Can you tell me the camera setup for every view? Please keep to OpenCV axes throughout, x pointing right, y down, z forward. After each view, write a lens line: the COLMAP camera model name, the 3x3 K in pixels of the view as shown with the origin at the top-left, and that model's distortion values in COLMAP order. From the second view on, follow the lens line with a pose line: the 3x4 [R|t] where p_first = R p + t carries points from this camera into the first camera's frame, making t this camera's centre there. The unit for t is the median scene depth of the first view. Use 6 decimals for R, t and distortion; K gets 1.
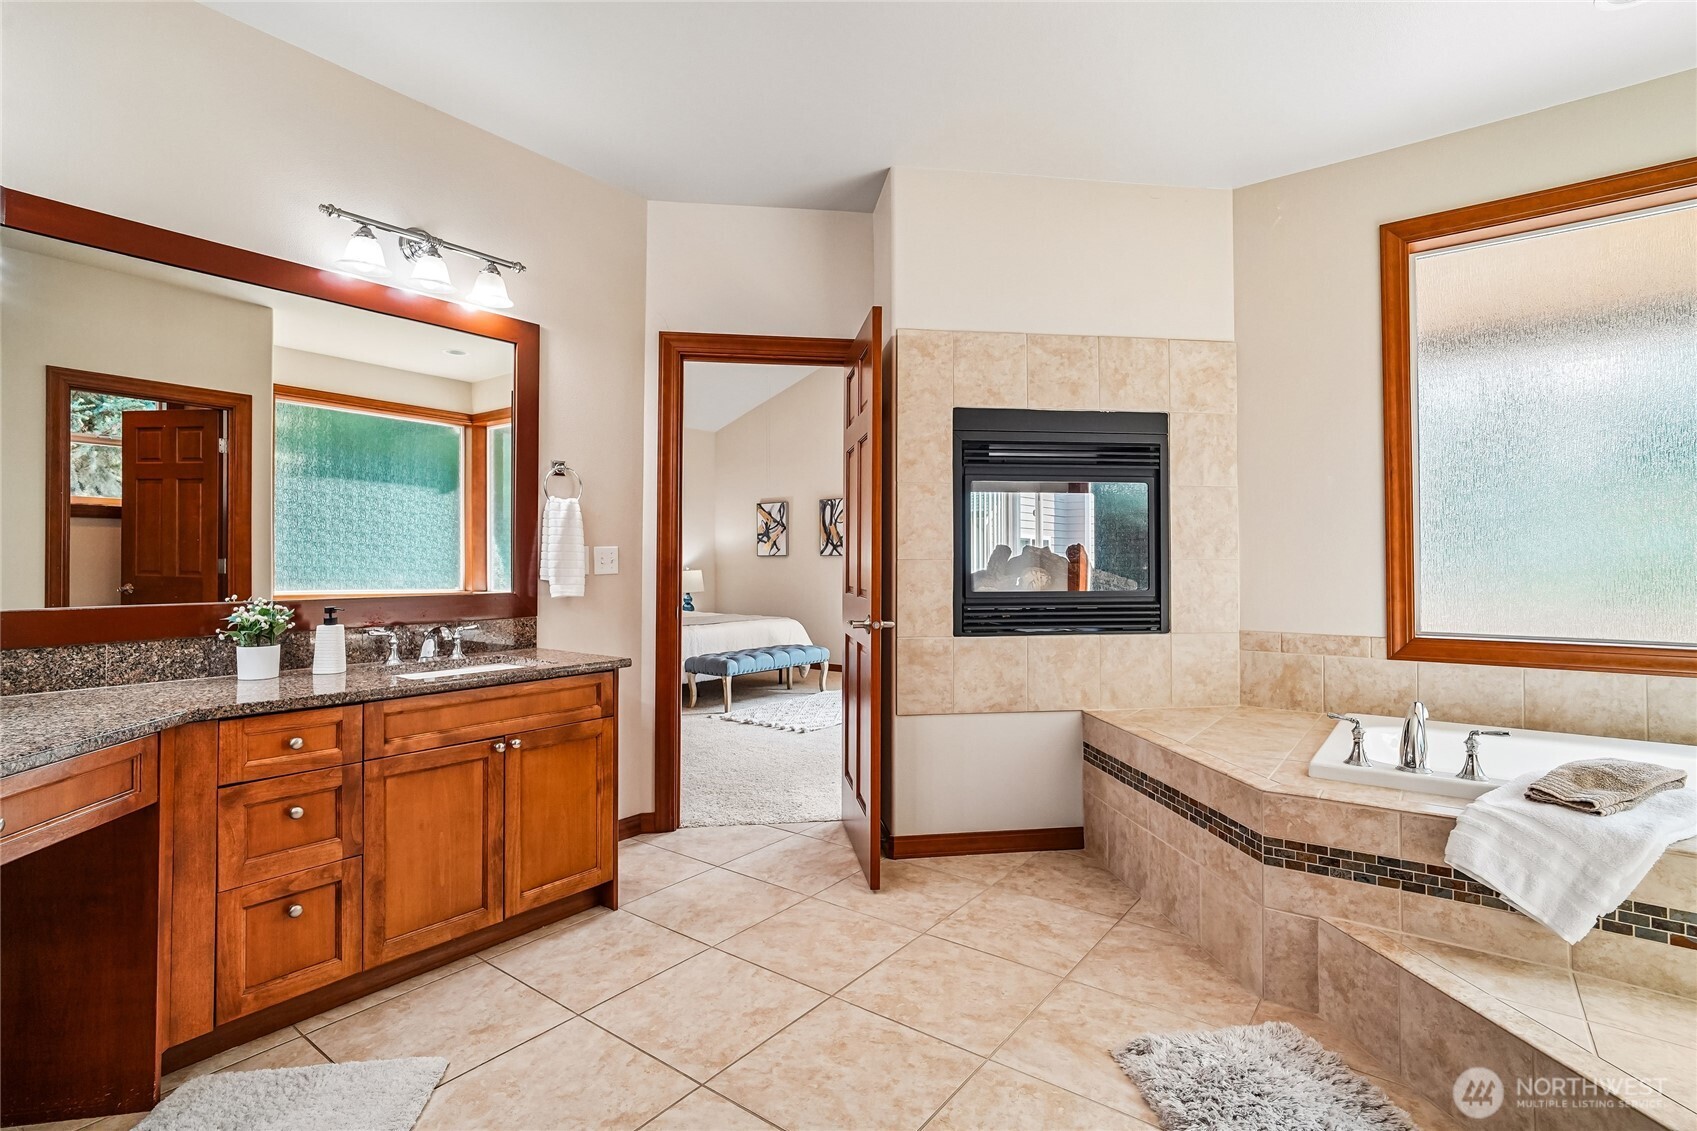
lens RADIAL K [[804.5, 0, 856.8], [0, 804.5, 542.4], [0, 0, 1]] dist [-0.019372, 0.007489]
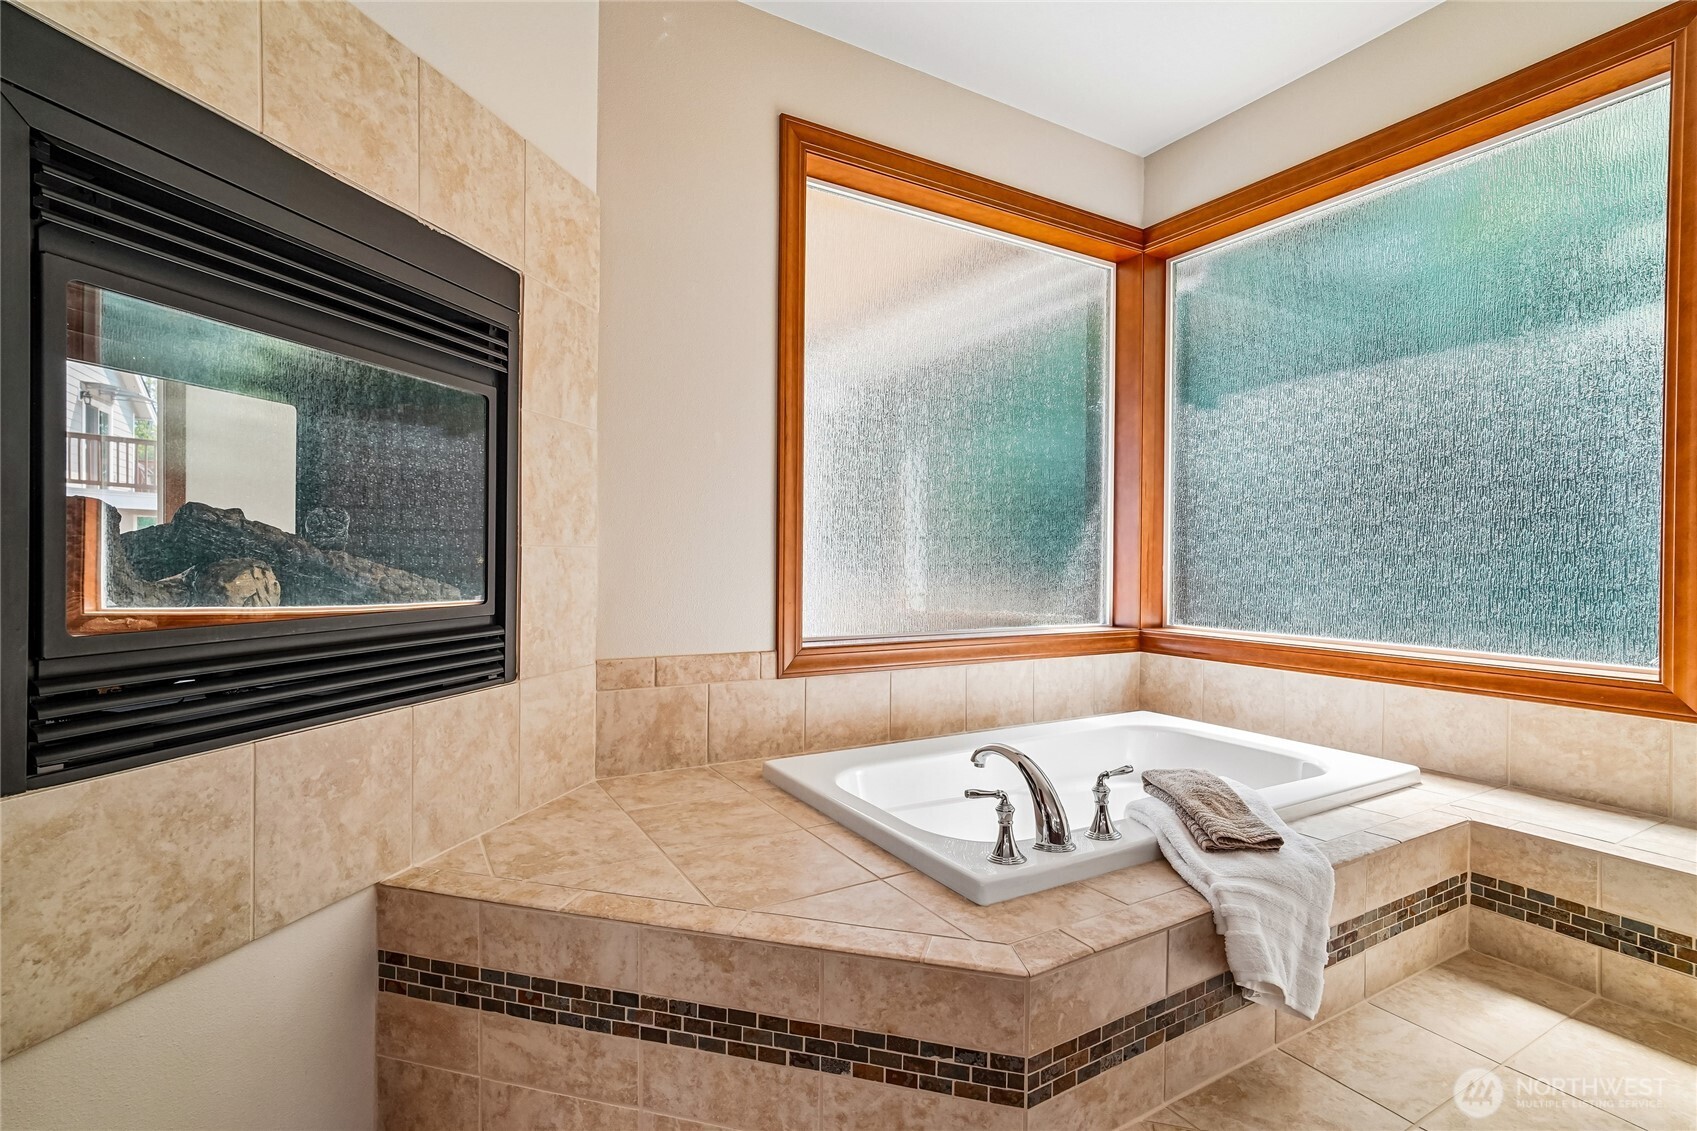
lens RADIAL K [[798.5, 0, 847.1], [0, 798.5, 561.6], [0, 0, 1]] dist [-0.009741, 0.001351]
pose [[0.387928, -0.000875, 0.921689, -0.026876], [-0.031657, 0.999397, 0.014273, 0.022227], [-0.921146, -0.034714, 0.387666, 0.731246]]
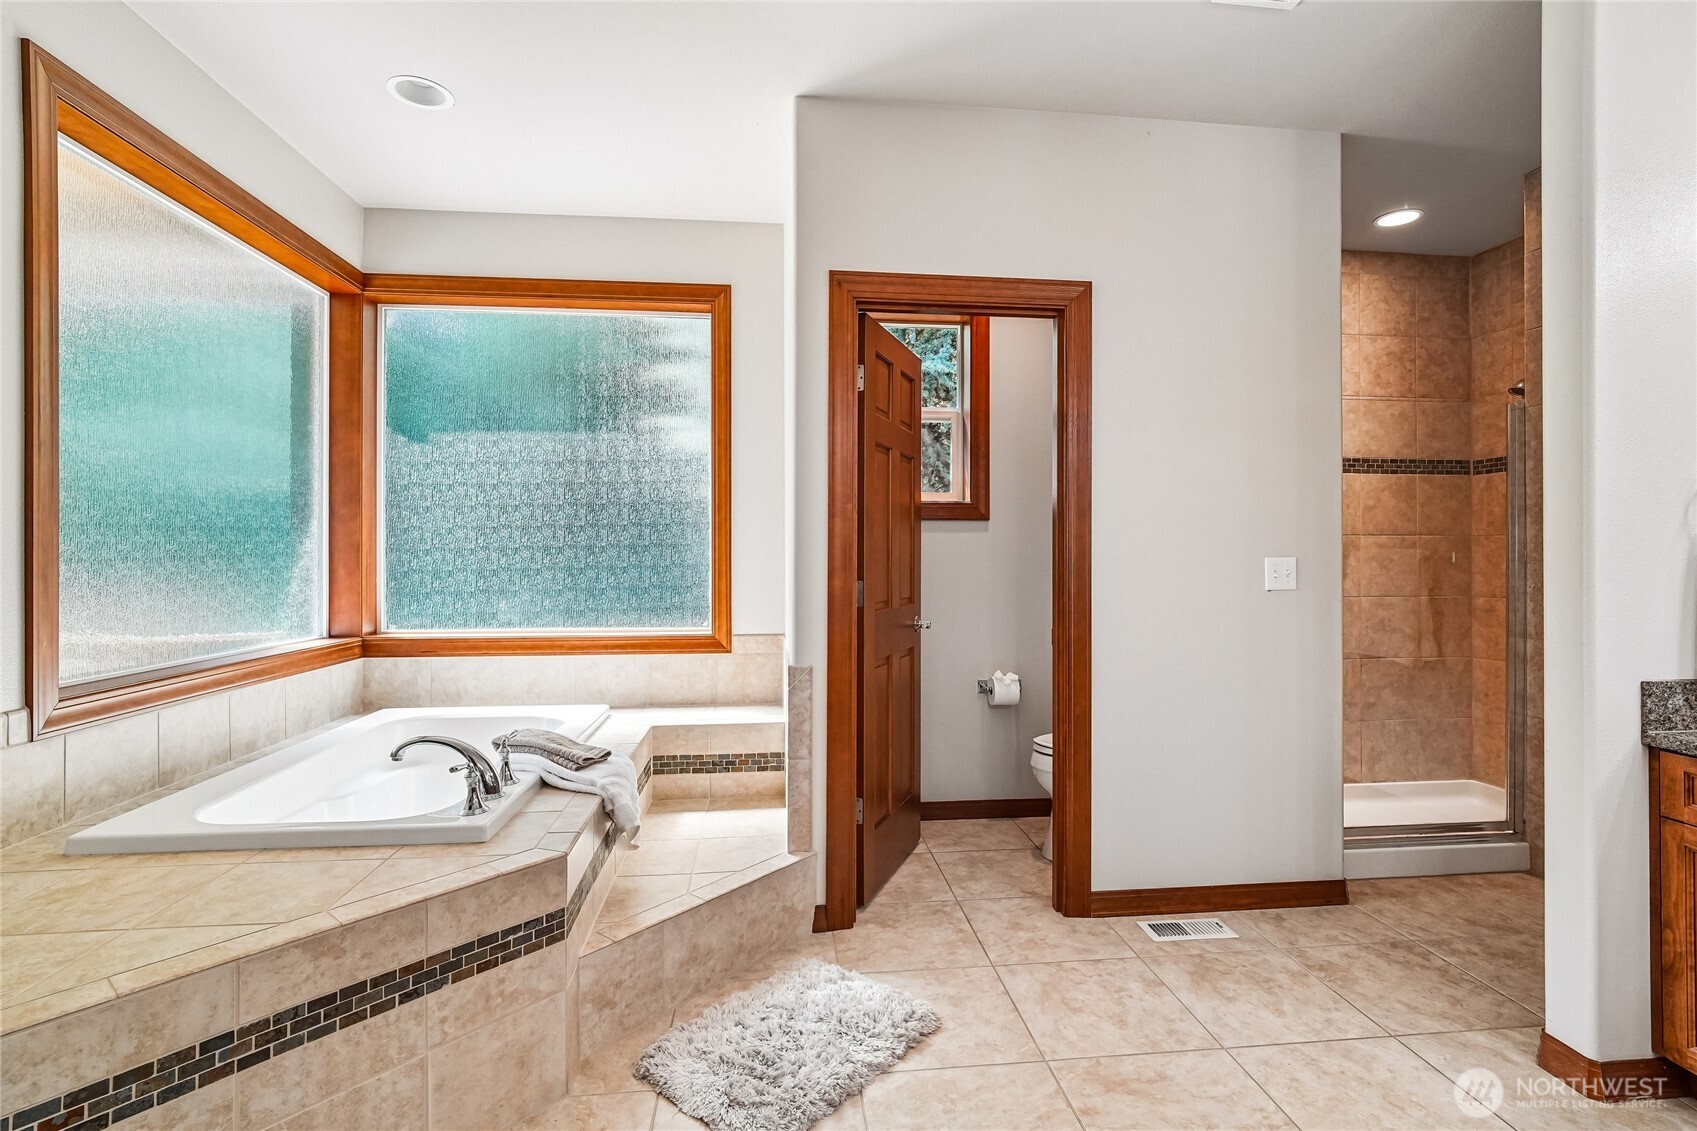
lens RADIAL K [[804.5, 0, 856.8], [0, 804.5, 542.4], [0, 0, 1]] dist [-0.019372, 0.007489]
pose [[-0.682858, 0.011828, 0.730455, -0.268323], [-0.016668, 0.999356, -0.031765, -0.001008], [-0.730361, -0.033866, -0.682221, 1.095099]]
